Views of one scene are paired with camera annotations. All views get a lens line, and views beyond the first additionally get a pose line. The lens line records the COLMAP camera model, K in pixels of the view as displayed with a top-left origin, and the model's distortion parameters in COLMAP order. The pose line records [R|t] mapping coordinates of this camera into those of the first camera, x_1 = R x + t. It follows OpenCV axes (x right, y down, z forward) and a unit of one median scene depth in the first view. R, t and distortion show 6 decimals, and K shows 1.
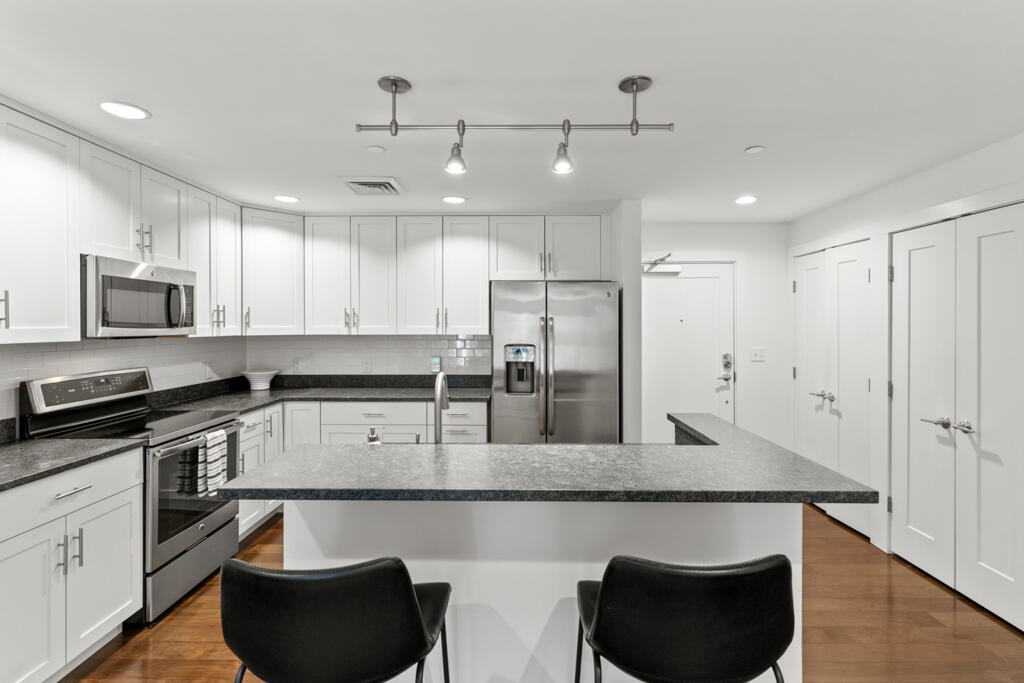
lens RADIAL K [[490.0, 0, 518.7], [0, 490.0, 324.5], [0, 0, 1]] dist [0.003286, 0.001514]
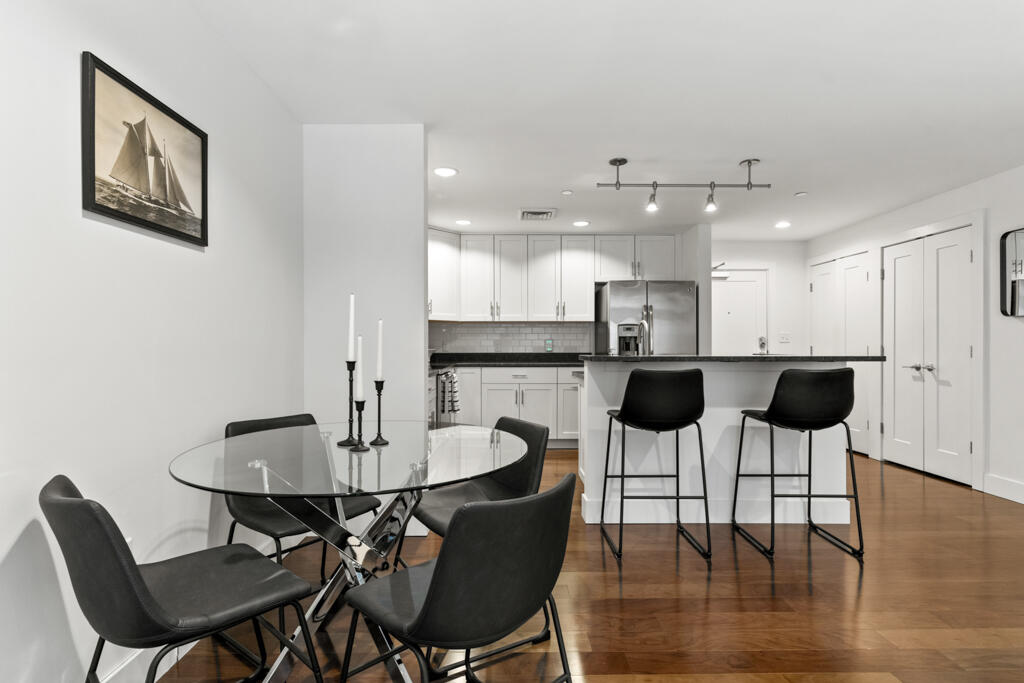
lens RADIAL K [[490.0, 0, 516.0], [0, 490.0, 343.6], [0, 0, 1]] dist [0.003286, 0.001514]
pose [[0.999669, -0.000674, 0.025699, -0.385645], [0.000758, 0.999994, -0.003284, 0.107559], [-0.025697, 0.003303, 0.999664, -0.454205]]
